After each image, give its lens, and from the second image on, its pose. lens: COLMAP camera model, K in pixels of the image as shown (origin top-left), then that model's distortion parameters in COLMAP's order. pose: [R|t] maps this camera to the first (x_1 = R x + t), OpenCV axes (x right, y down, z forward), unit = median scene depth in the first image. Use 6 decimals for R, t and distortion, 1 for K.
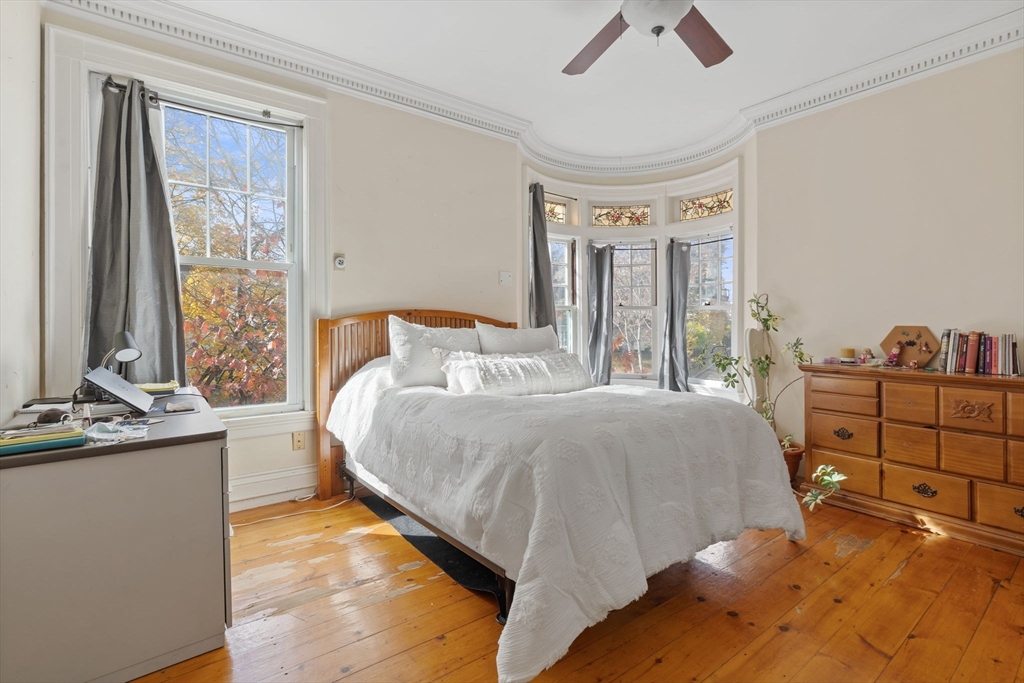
lens RADIAL K [[472.0, 0, 509.8], [0, 472.0, 320.7], [0, 0, 1]] dist [-0.007771, 0.006414]
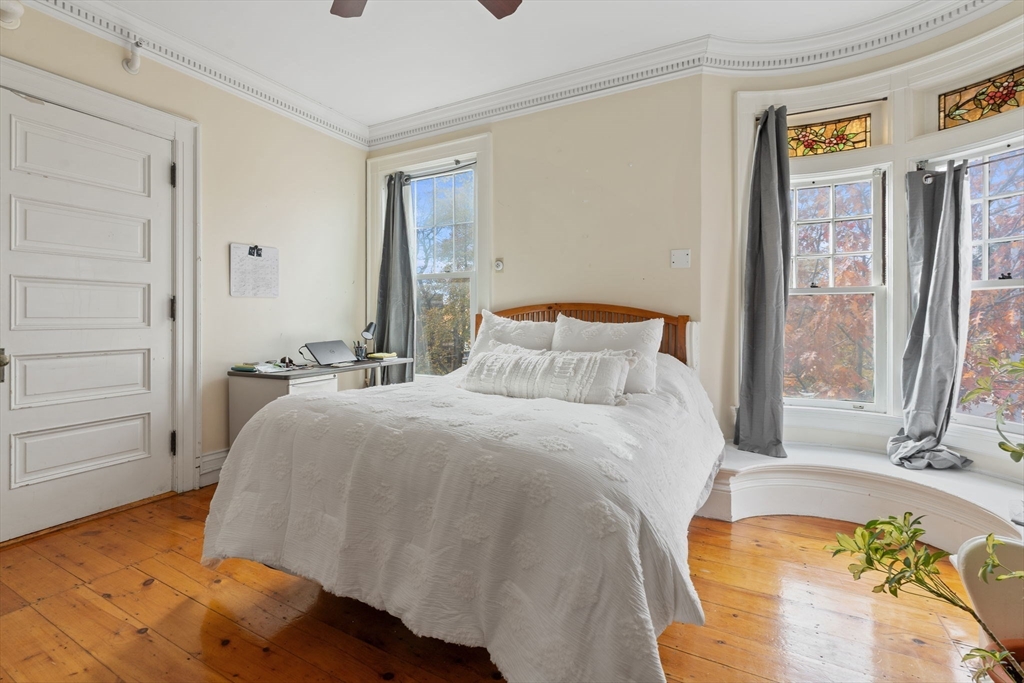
lens RADIAL K [[472.0, 0, 509.8], [0, 472.0, 320.7], [0, 0, 1]] dist [-0.007771, 0.006414]
pose [[0.411165, 0.000185, -0.911561, 0.632709], [0.003344, 0.999993, 0.001712, 0.010319], [0.911555, -0.003752, 0.411161, 0.474317]]
